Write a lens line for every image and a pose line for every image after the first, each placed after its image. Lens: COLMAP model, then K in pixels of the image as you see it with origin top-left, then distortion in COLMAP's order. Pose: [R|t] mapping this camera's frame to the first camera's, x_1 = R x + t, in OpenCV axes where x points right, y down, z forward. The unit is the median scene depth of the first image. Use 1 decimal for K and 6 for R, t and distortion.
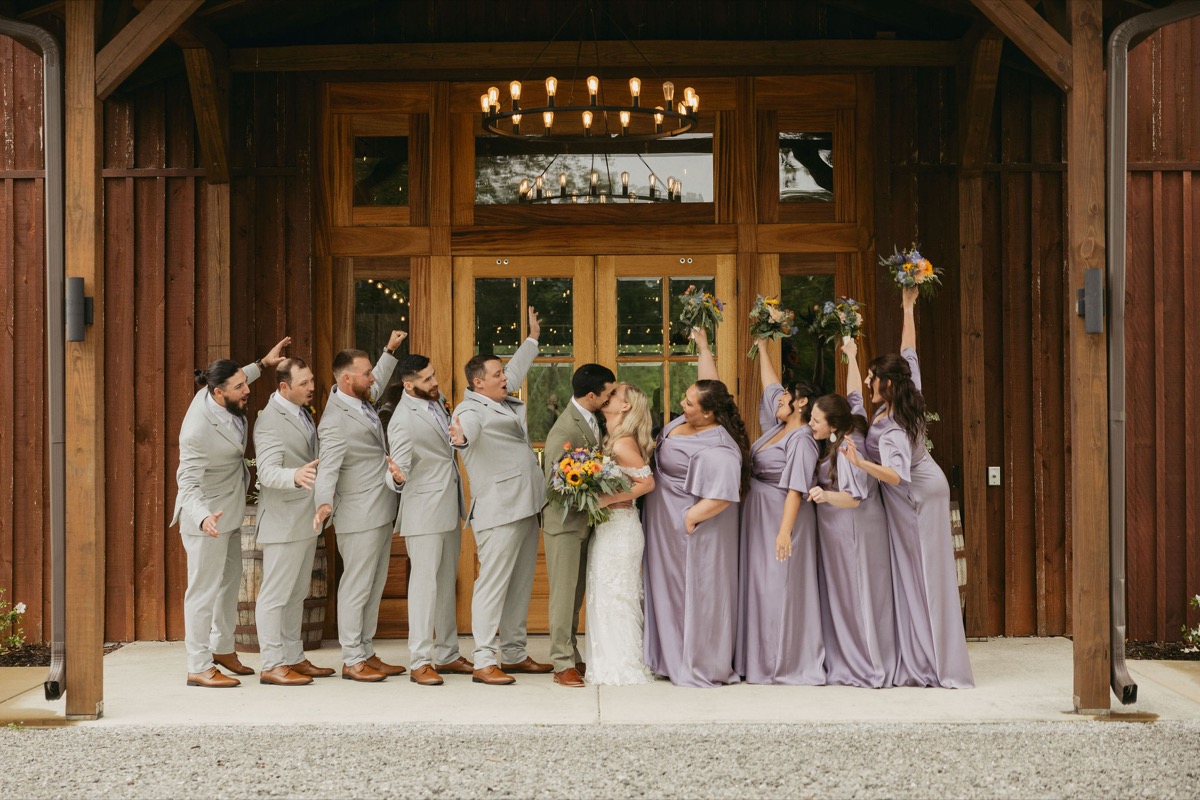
lens RADIAL K [[2112.4, 0, 600.0], [0, 2112.4, 400.0], [0, 0, 1]] dist [0.024490, 0.055428]
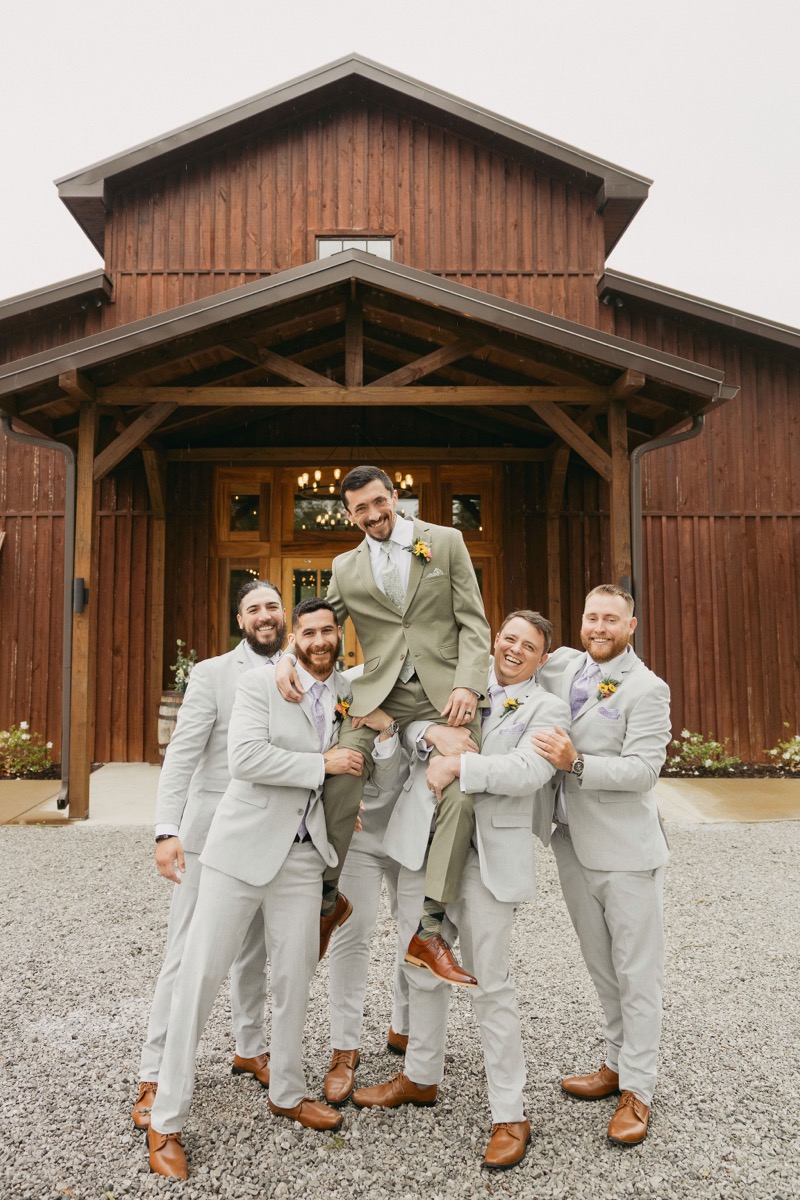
lens RADIAL K [[1269.4, 0, 400.0], [0, 1269.4, 600.0], [0, 0, 1]] dist [-0.026489, -0.014648]
pose [[0.999794, 0.005216, 0.019624, 0.014369], [-0.003593, 0.996639, -0.081835, 0.062588], [-0.019985, 0.081748, 0.996453, -0.137646]]
